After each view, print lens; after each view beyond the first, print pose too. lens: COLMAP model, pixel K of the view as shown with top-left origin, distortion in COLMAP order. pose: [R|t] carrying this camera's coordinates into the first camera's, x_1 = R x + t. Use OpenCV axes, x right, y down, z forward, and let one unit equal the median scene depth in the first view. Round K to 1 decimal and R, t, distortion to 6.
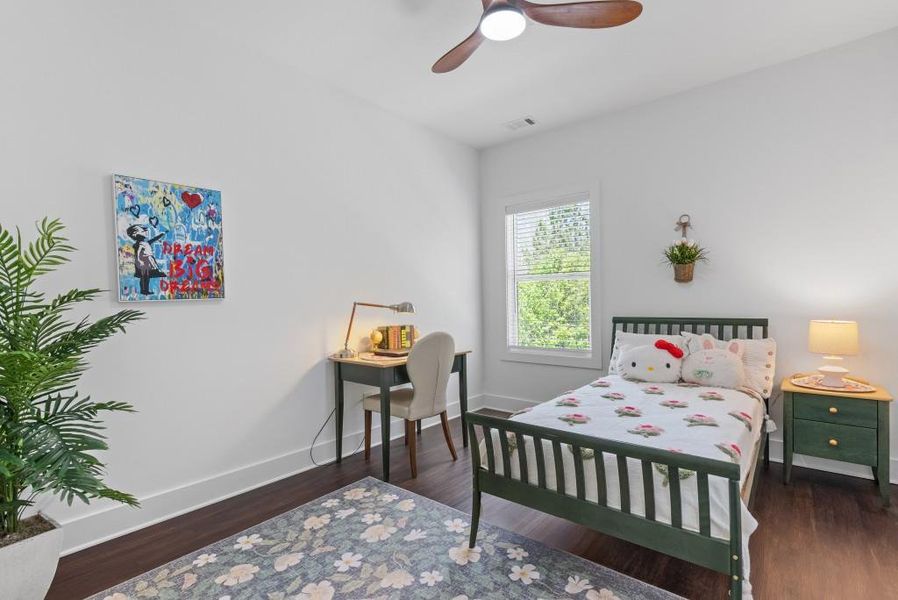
lens RADIAL K [[414.8, 0, 449.2], [0, 414.8, 308.4], [0, 0, 1]] dist [-0.001536, 0.000208]
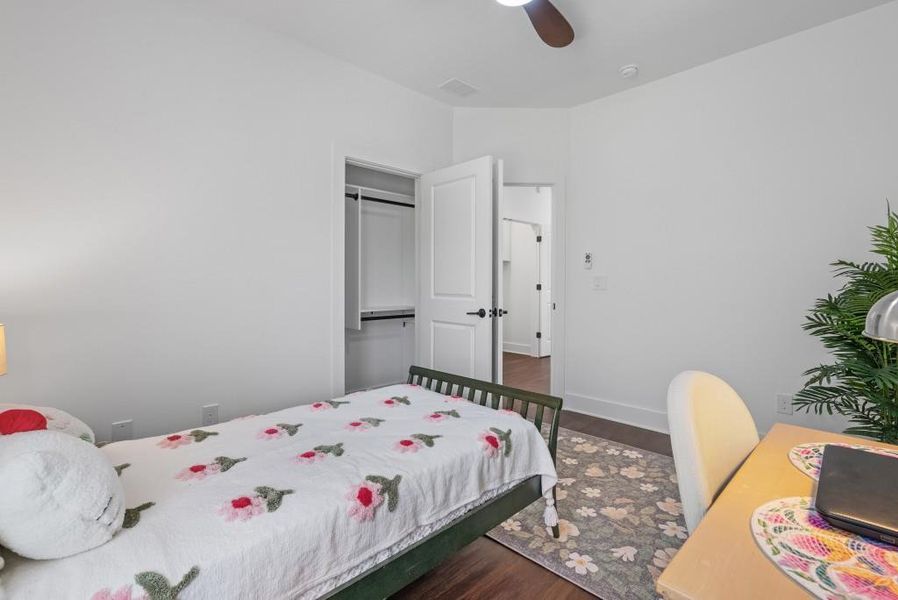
lens RADIAL K [[414.8, 0, 449.2], [0, 414.8, 308.4], [0, 0, 1]] dist [-0.001536, 0.000208]
pose [[-0.994660, 0.003008, 0.103164, 0.207538], [0.009244, 0.998154, 0.060025, -0.020468], [-0.102793, 0.060658, -0.992852, 1.998256]]
